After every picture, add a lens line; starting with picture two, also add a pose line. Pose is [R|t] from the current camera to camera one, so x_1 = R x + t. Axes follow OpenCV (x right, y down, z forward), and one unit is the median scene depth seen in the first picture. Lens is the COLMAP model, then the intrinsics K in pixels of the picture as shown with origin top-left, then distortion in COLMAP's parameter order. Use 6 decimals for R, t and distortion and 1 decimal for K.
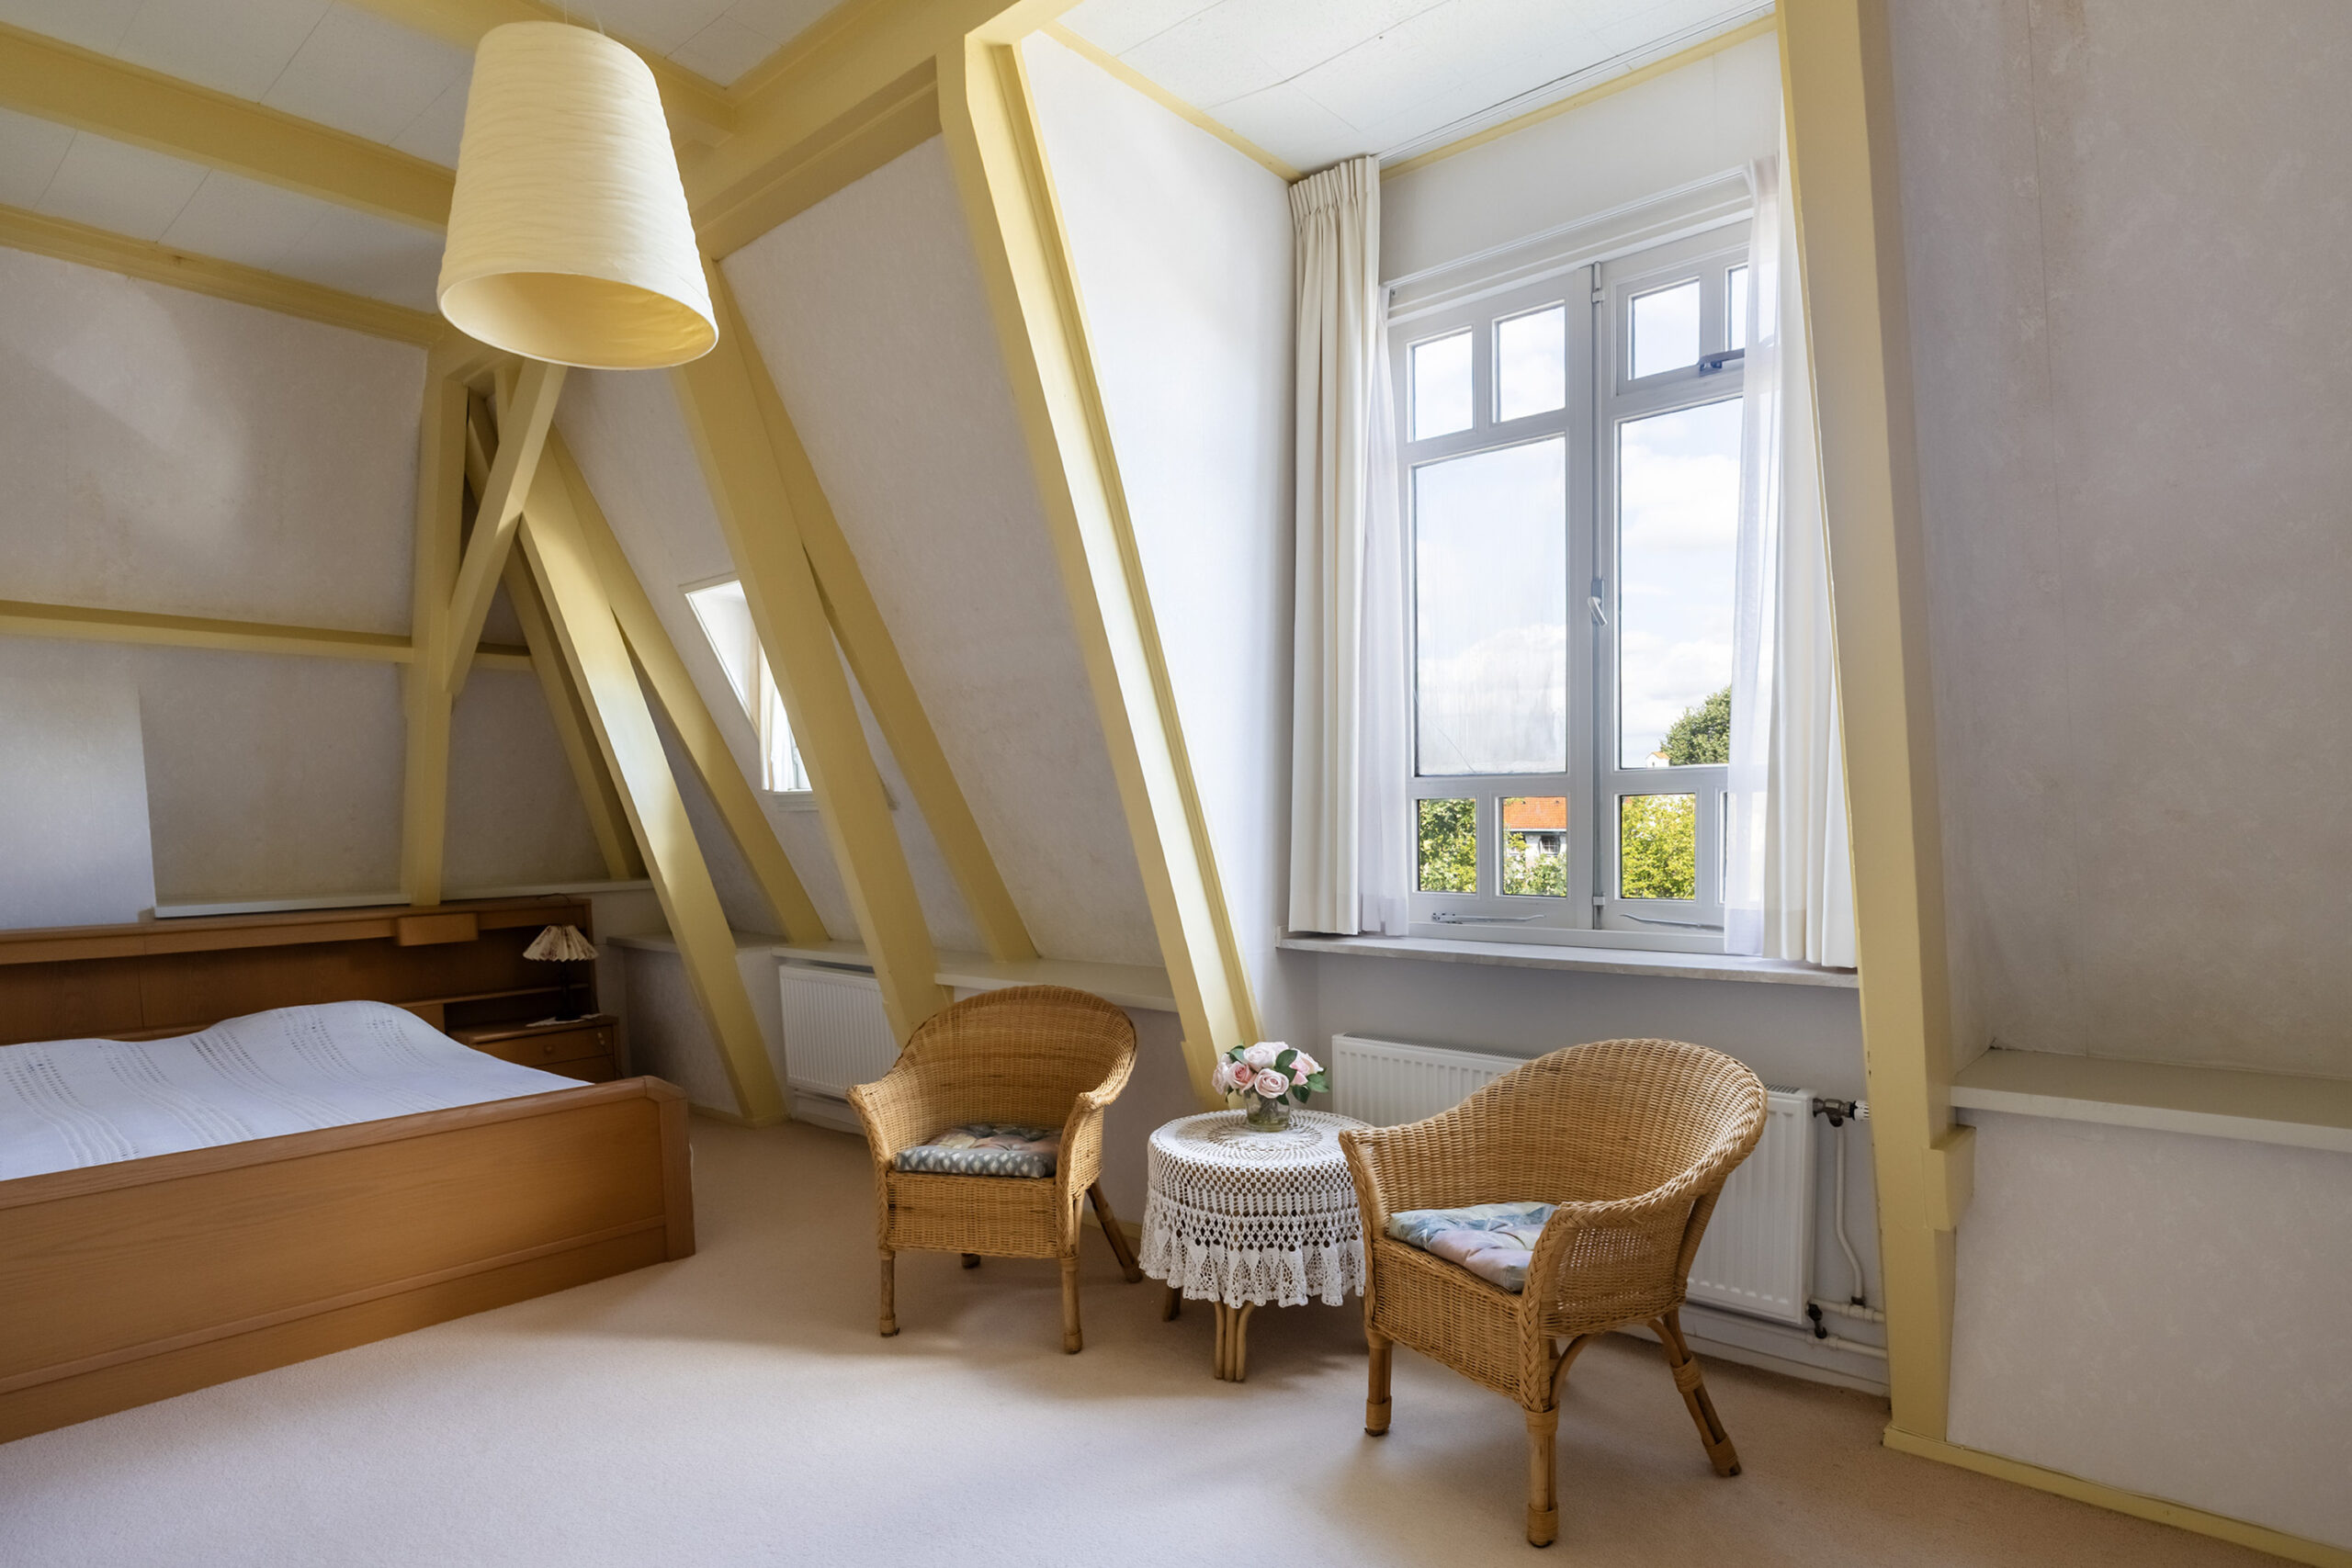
lens RADIAL K [[1277.9, 0, 1177.7], [0, 1277.9, 931.9], [0, 0, 1]] dist [-0.031441, -0.000365]
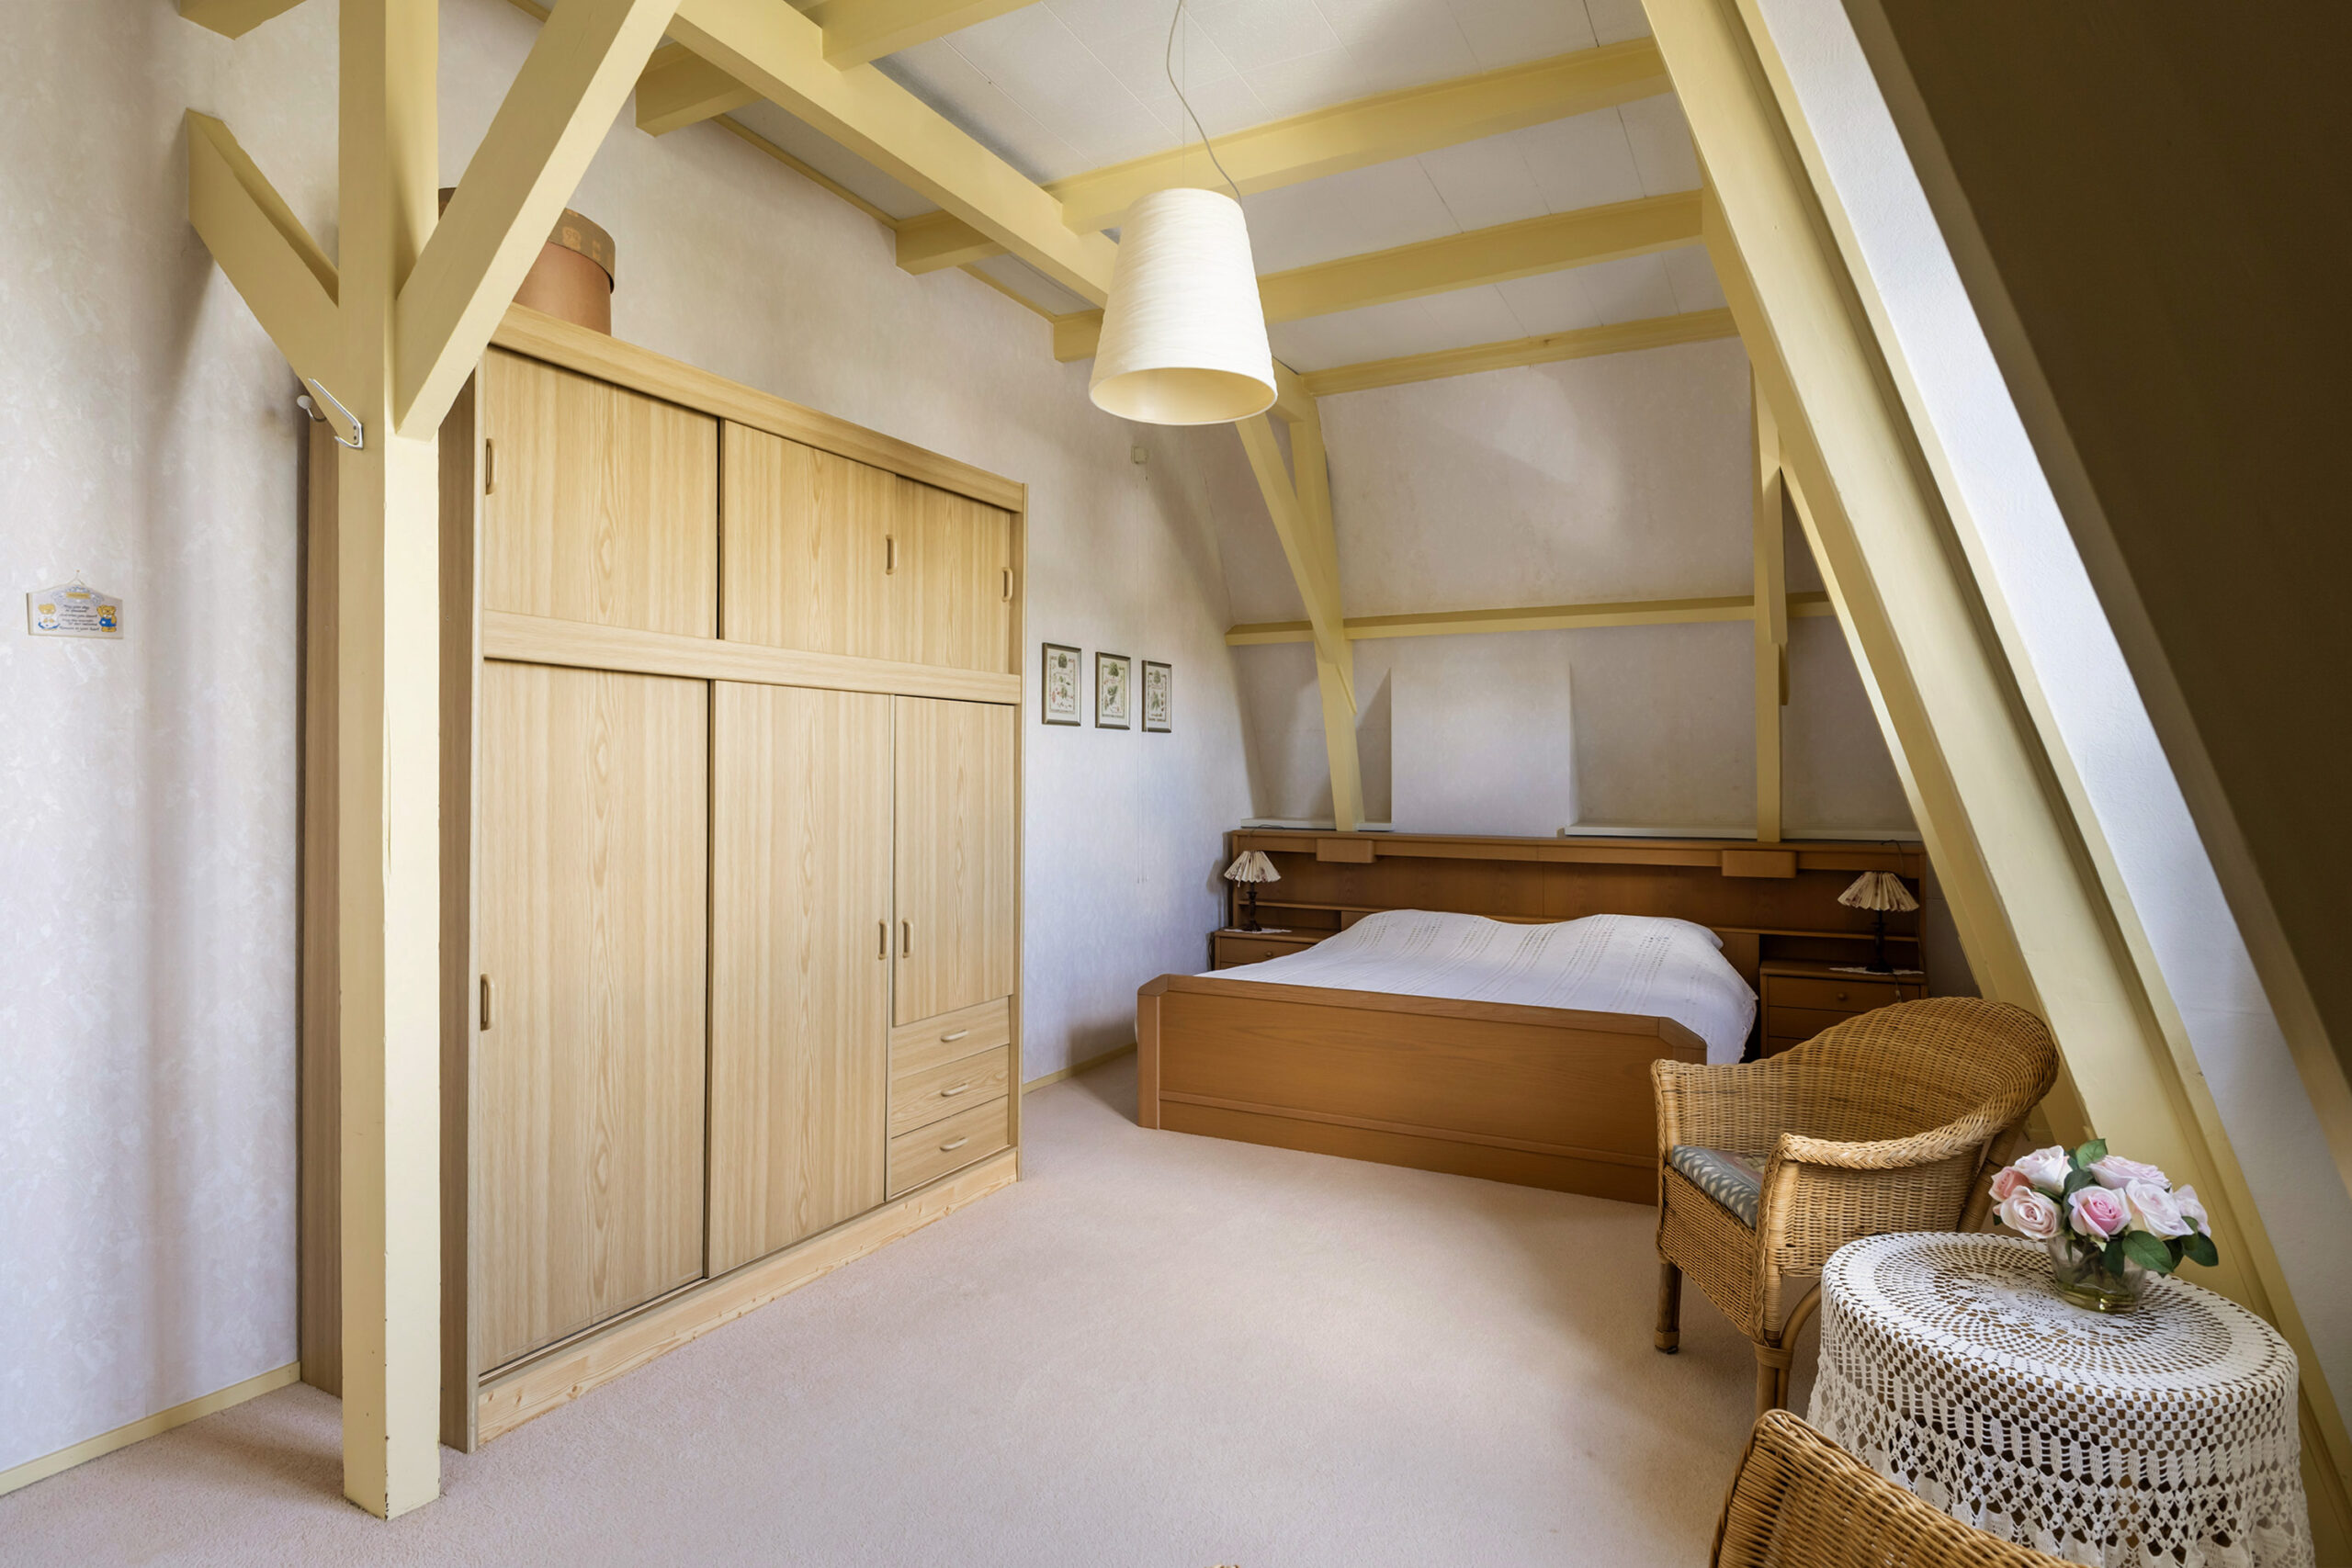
lens RADIAL K [[1231.0, 0, 1176.0], [0, 1231.0, 784.0], [0, 0, 1]] dist [0.001440, 0.000746]
pose [[0.219188, 0.021035, -0.975456, 0.355308], [-0.089931, 0.995947, 0.001270, -0.029239], [0.971529, 0.087445, 0.220191, 0.311960]]
